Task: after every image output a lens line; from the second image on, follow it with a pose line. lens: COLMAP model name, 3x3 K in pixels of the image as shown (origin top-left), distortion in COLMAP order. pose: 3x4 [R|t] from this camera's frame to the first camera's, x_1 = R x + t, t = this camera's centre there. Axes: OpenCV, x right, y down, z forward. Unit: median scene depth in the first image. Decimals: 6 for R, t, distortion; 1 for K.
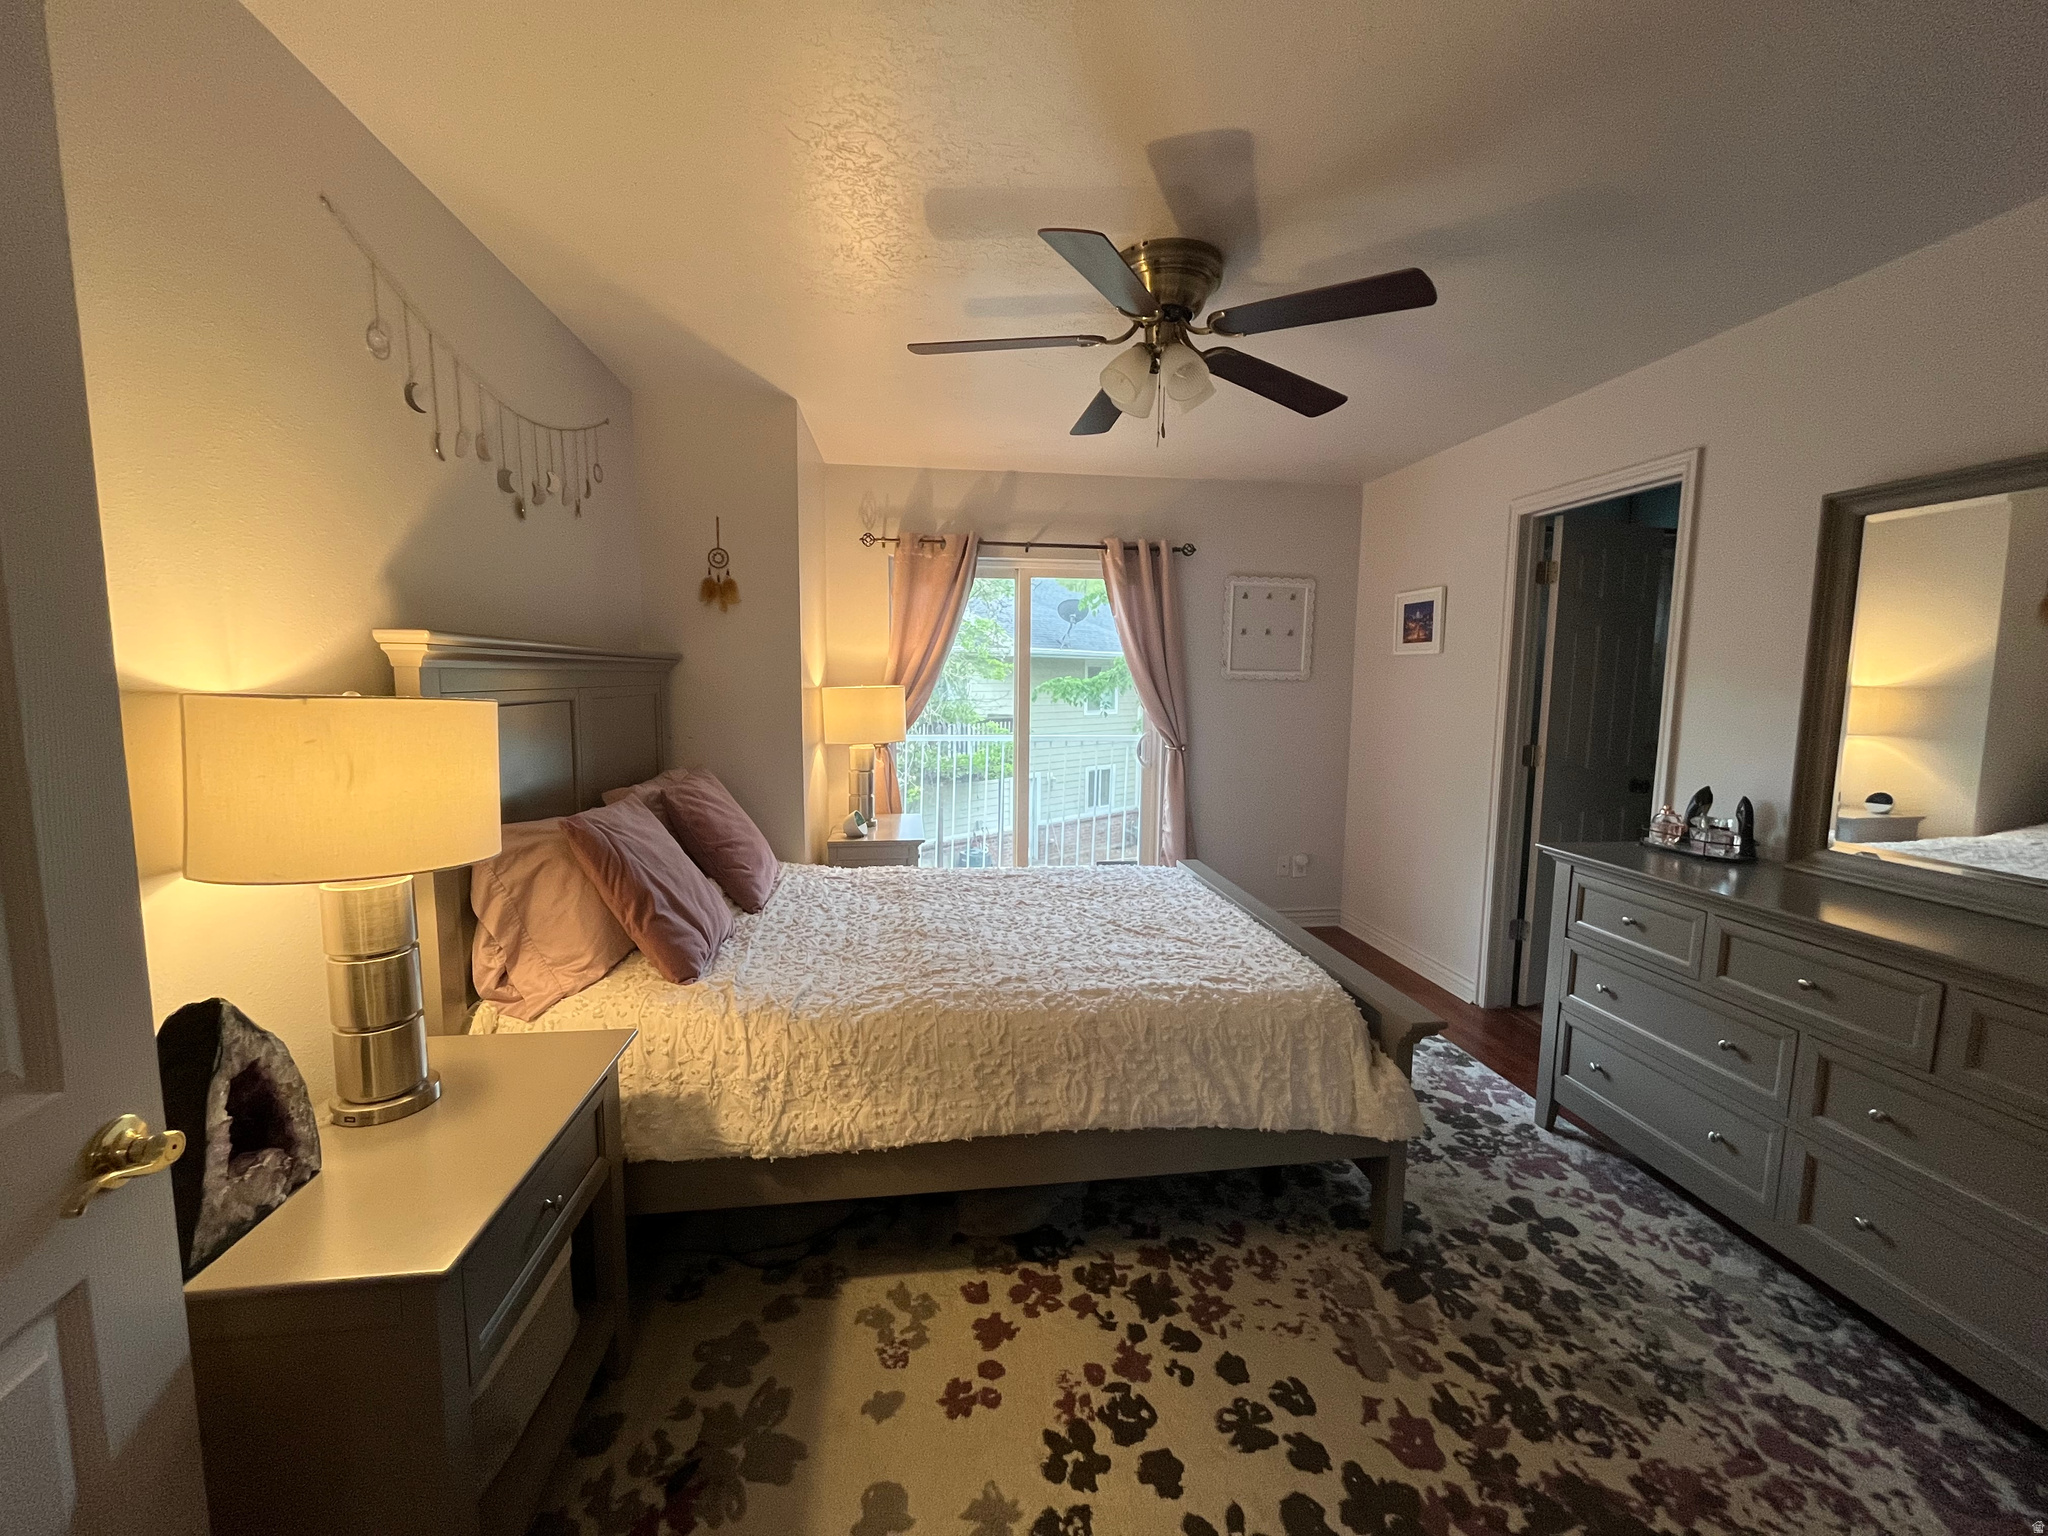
lens RADIAL K [[827.3, 0, 1025.5], [0, 827.3, 766.5], [0, 0, 1]] dist [-0.001561, -0.000428]
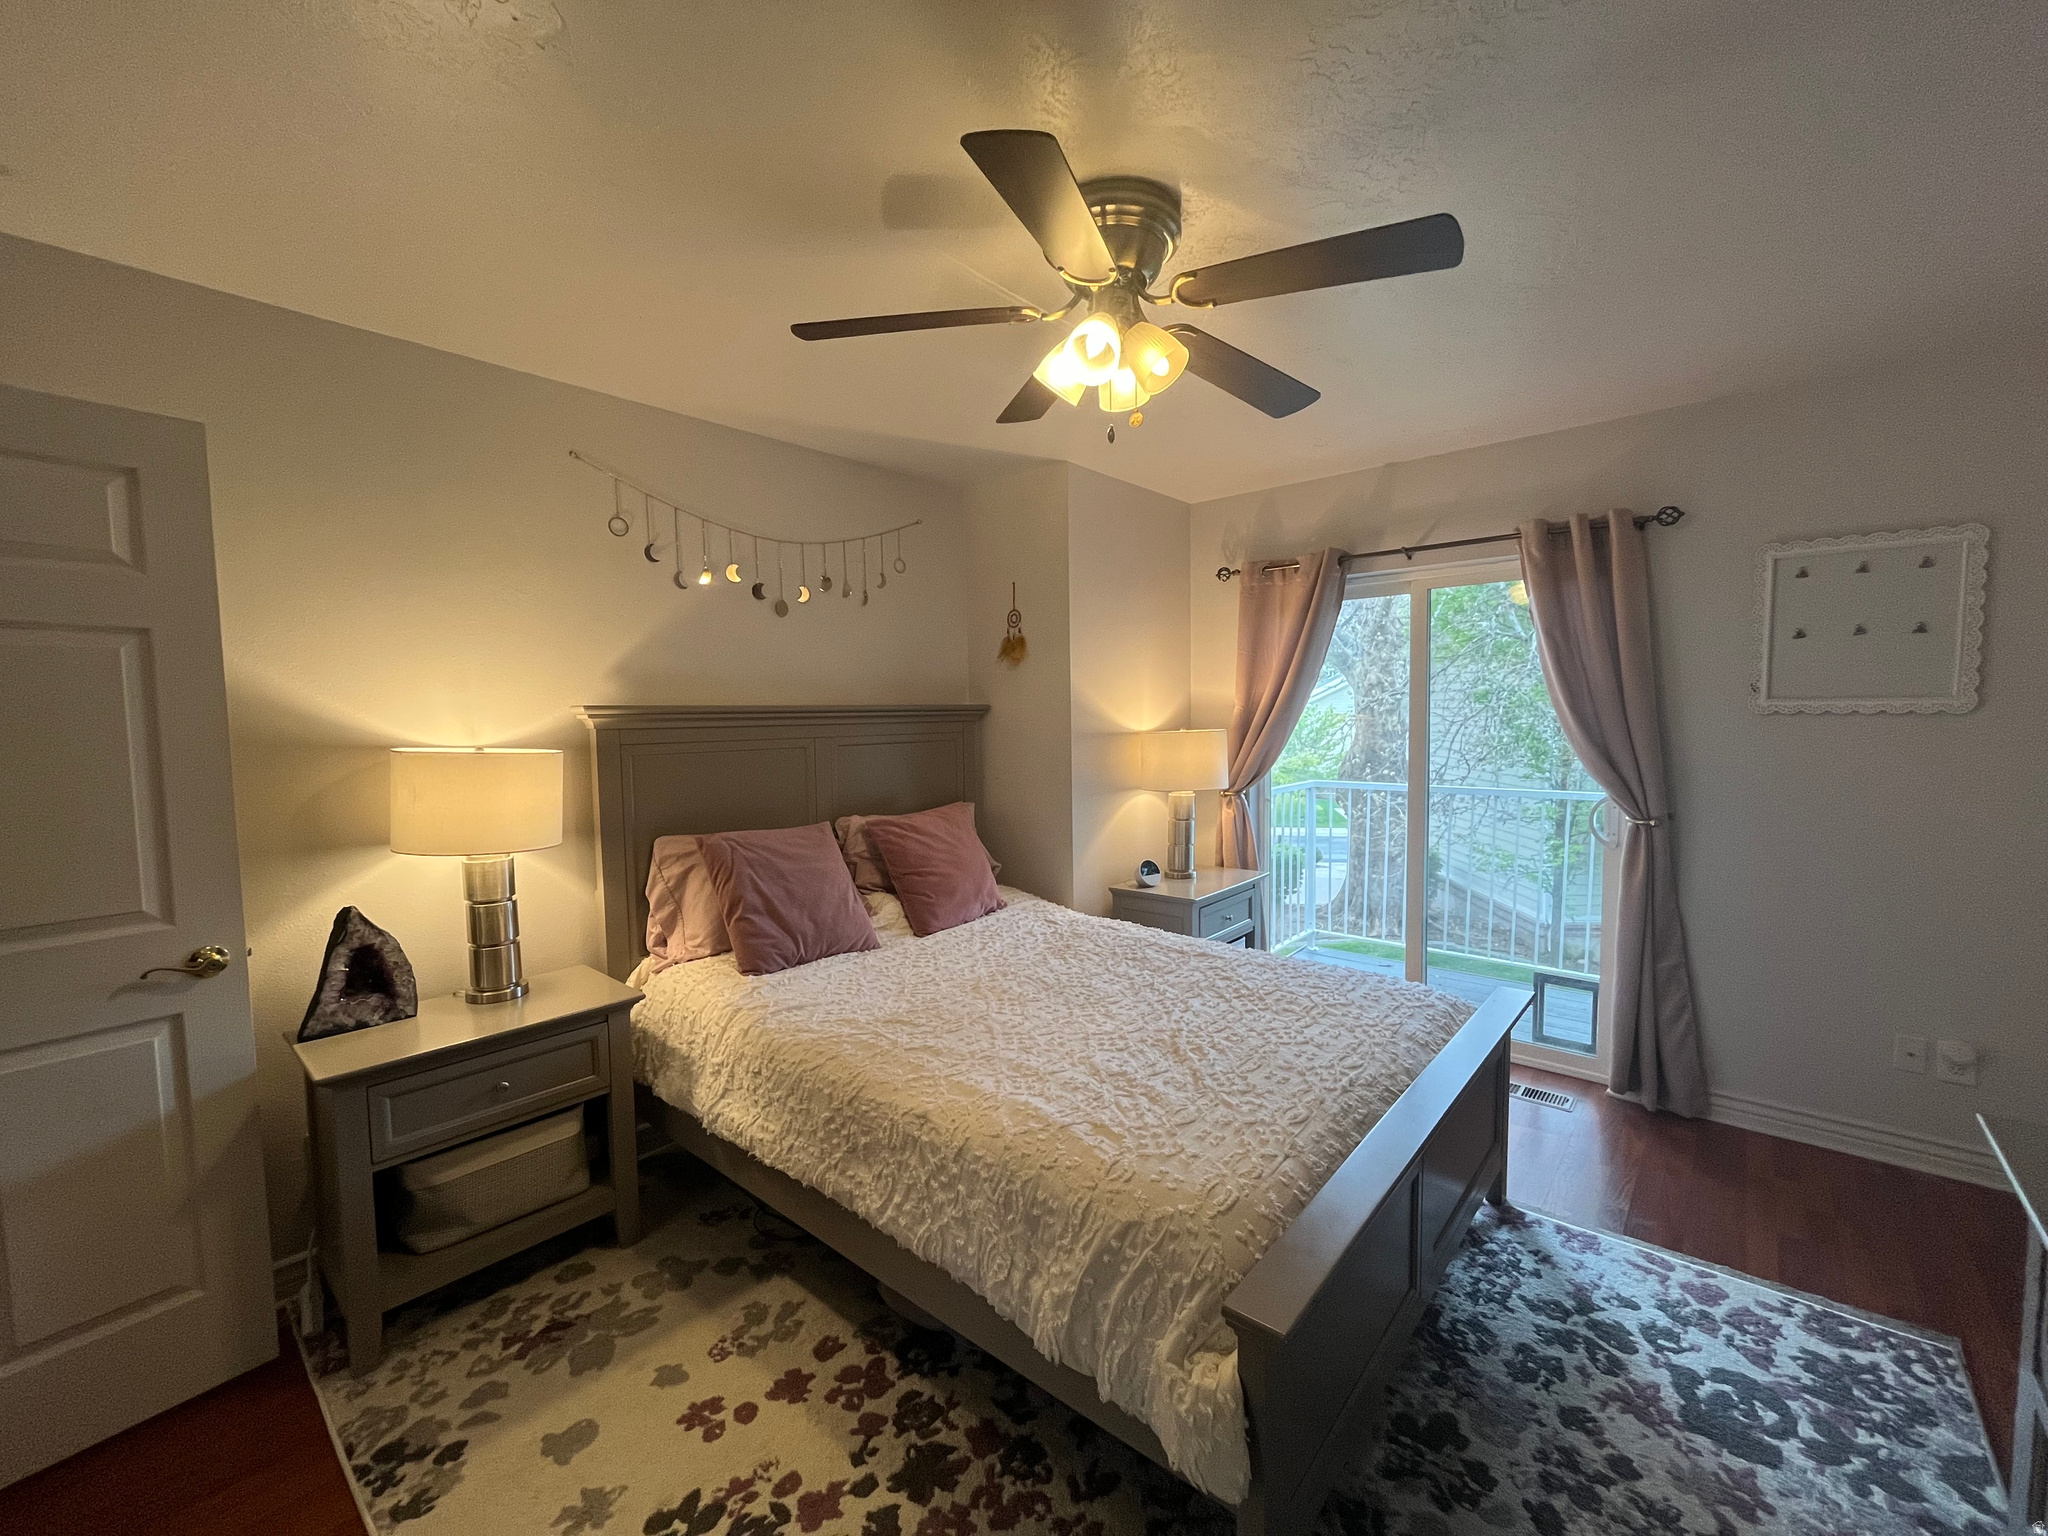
lens RADIAL K [[827.3, 0, 1024.4], [0, 827.3, 766.4], [0, 0, 1]] dist [-0.001561, -0.000428]
pose [[0.659377, 0.028982, -0.751253, 0.781617], [-0.060612, 0.998053, -0.014696, -0.059647], [0.749365, 0.055225, 0.659850, 0.457014]]
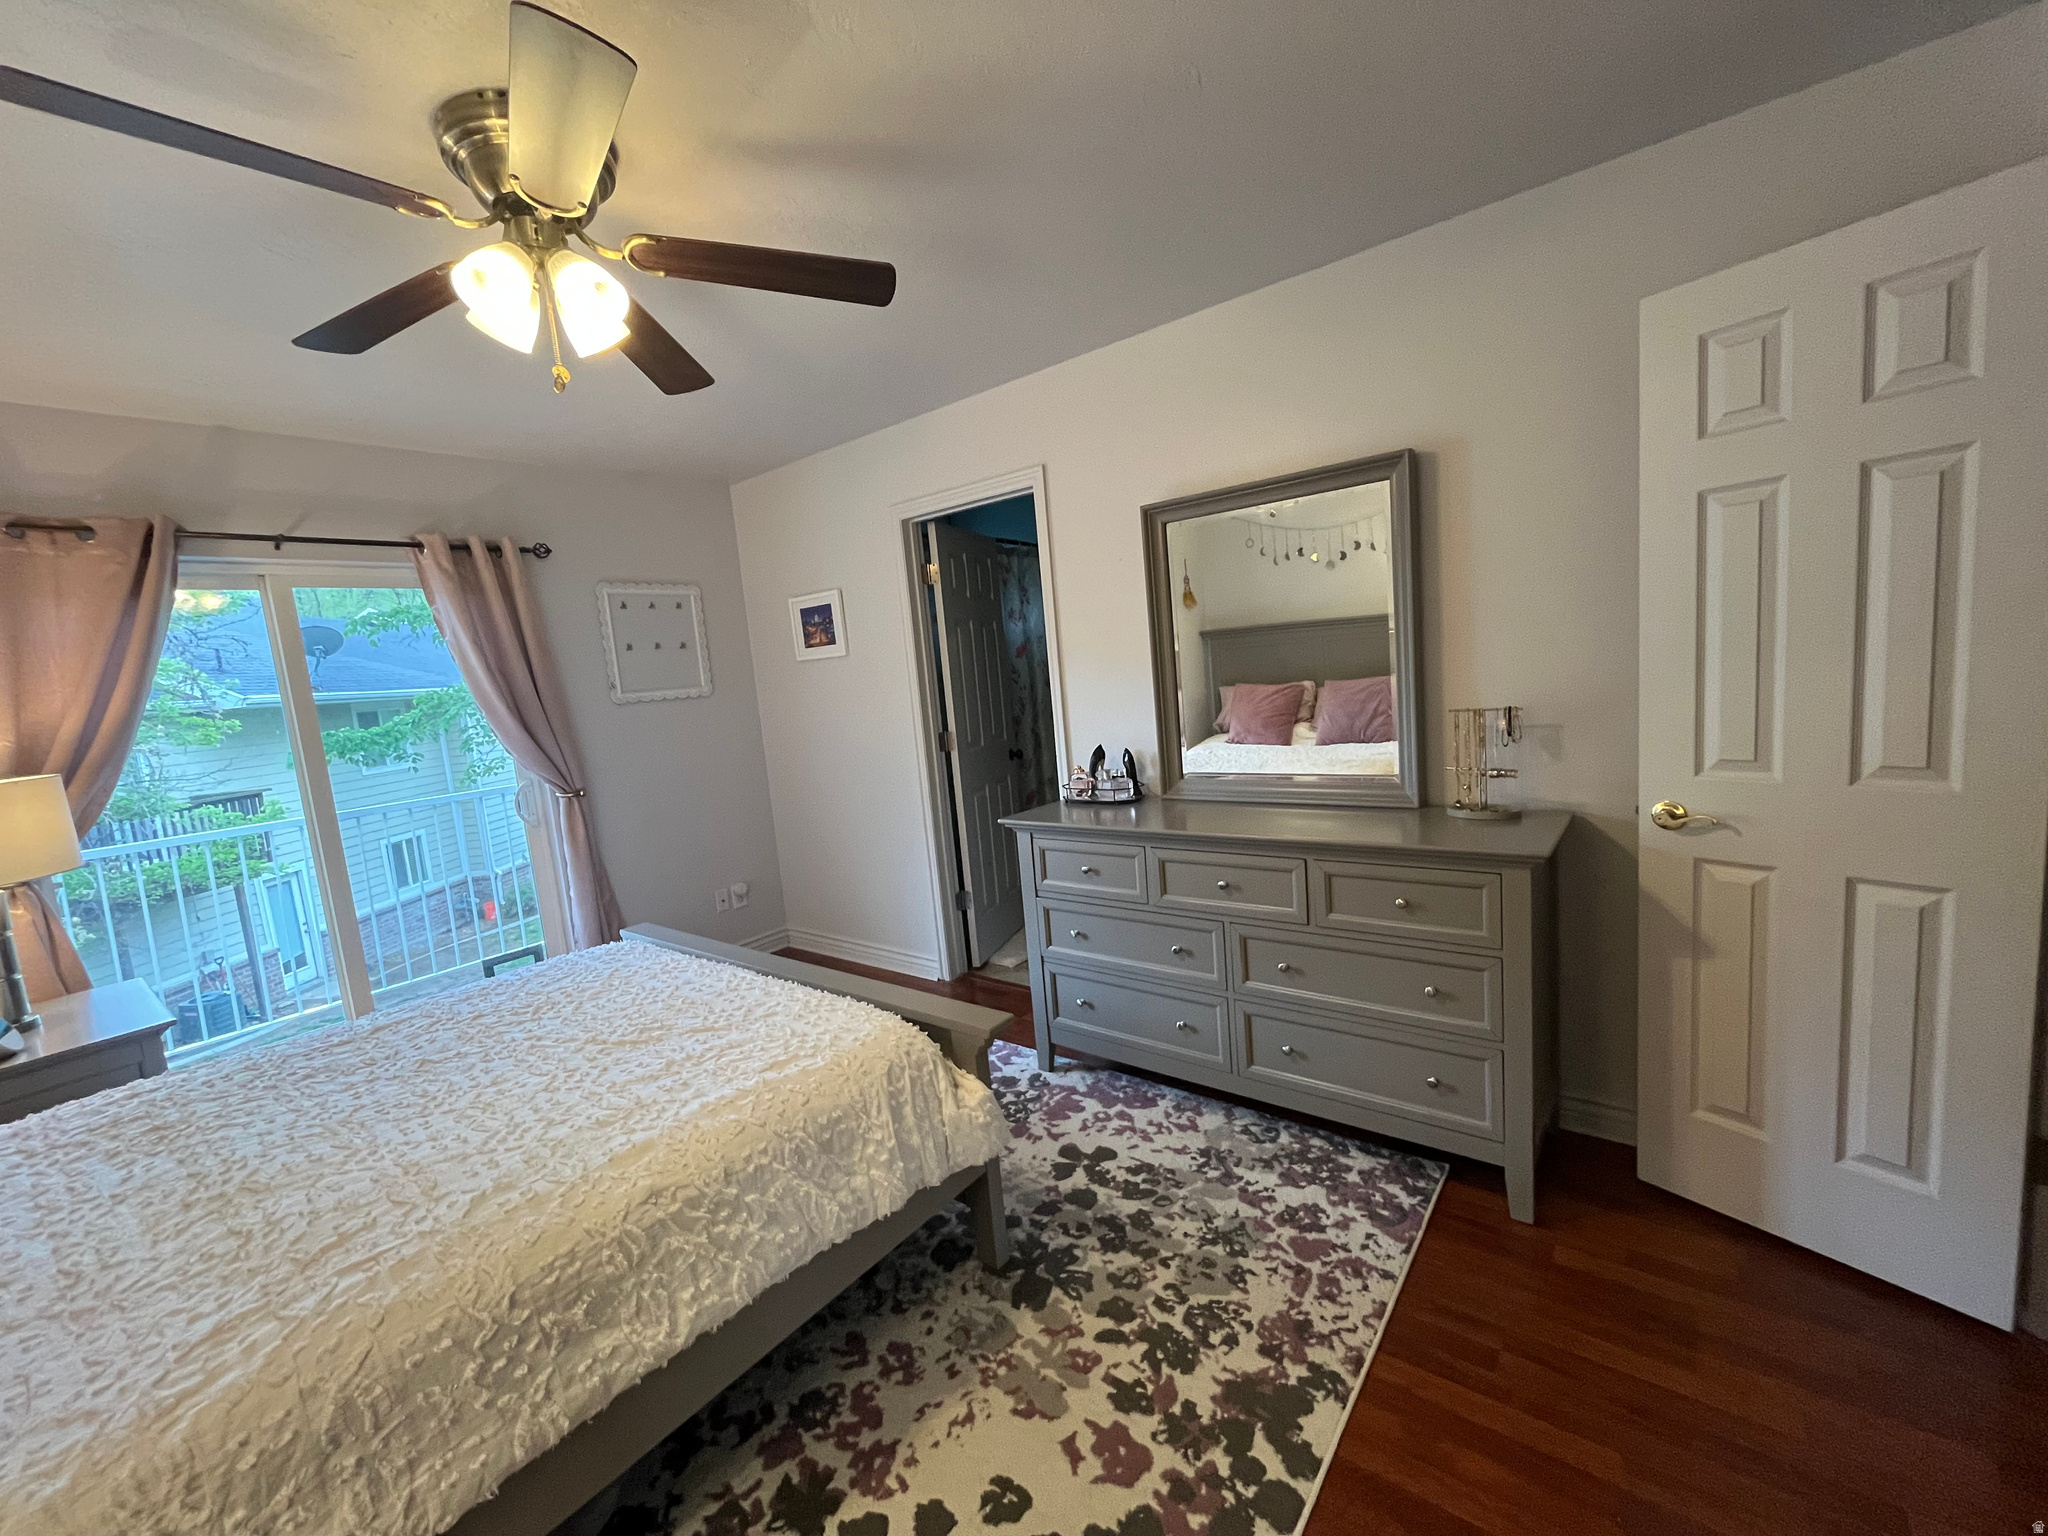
lens RADIAL K [[827.3, 0, 1022.6], [0, 827.3, 767.5], [0, 0, 1]] dist [-0.001561, -0.000428]
pose [[0.716952, -0.160135, 0.678481, -0.104502], [0.172253, 0.983774, 0.050170, -0.029065], [-0.675506, 0.080901, 0.732903, 0.235588]]
